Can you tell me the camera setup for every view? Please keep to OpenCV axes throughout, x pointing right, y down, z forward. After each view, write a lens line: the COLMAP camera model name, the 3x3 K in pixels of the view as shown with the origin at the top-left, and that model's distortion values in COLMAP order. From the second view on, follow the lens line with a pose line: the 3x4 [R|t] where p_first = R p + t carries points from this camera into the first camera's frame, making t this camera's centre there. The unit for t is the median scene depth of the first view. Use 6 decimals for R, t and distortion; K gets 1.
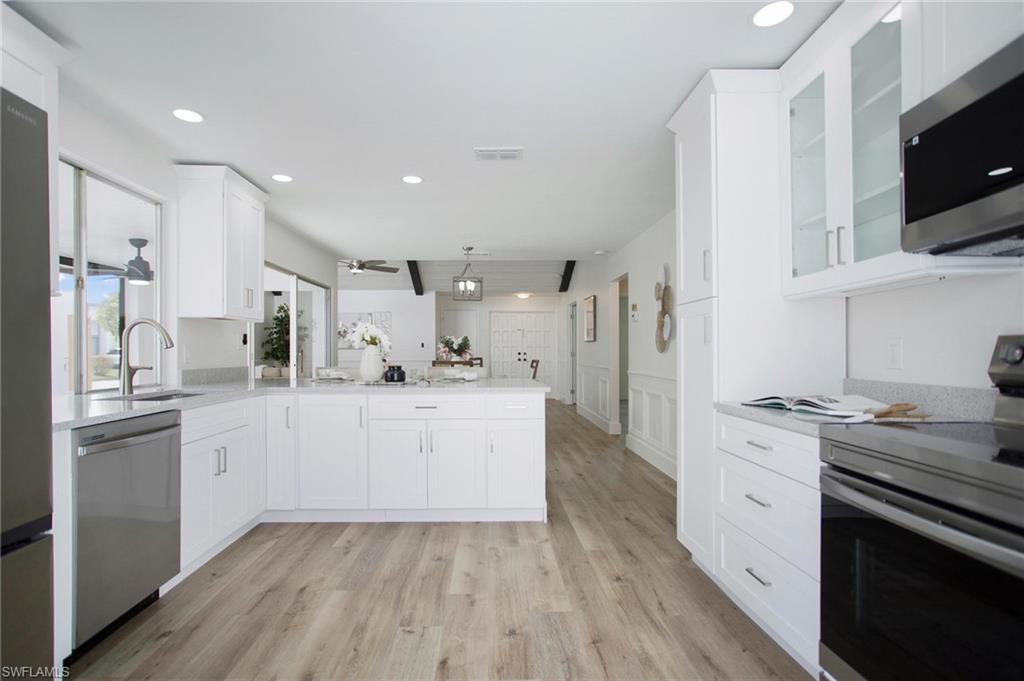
lens RADIAL K [[514.6, 0, 502.0], [0, 514.6, 346.2], [0, 0, 1]] dist [-0.112818, 0.044062]
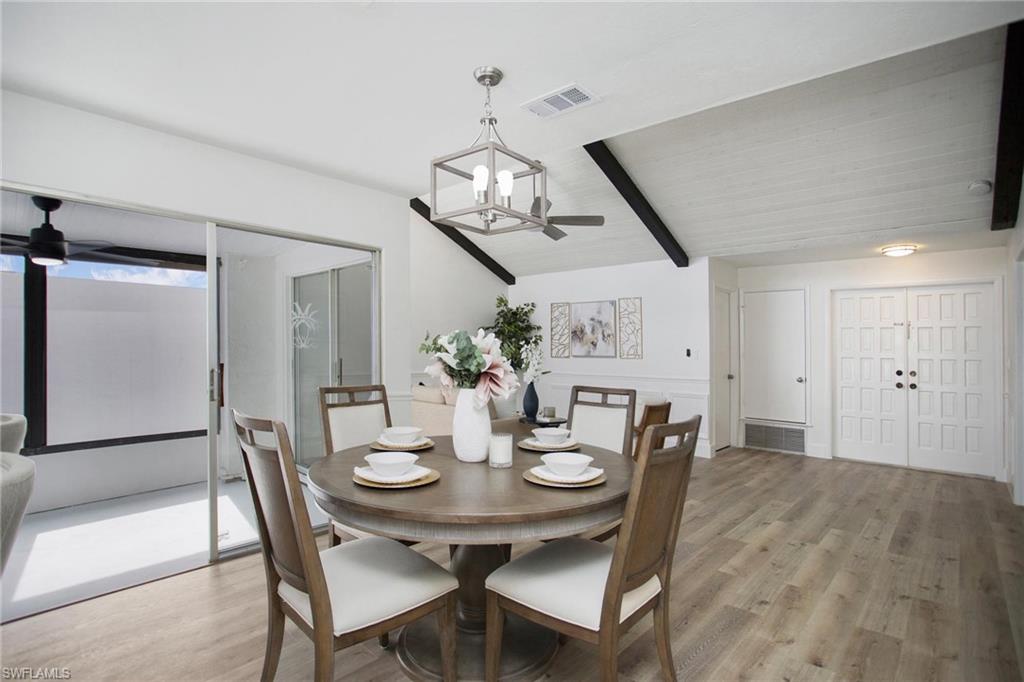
lens RADIAL K [[514.6, 0, 502.0], [0, 514.6, 346.7], [0, 0, 1]] dist [-0.112818, 0.044062]
pose [[0.714763, 0.008593, -0.699314, 0.343599], [-0.011765, 0.999931, 0.000262, -0.022170], [0.699267, 0.008040, 0.714815, 1.585571]]
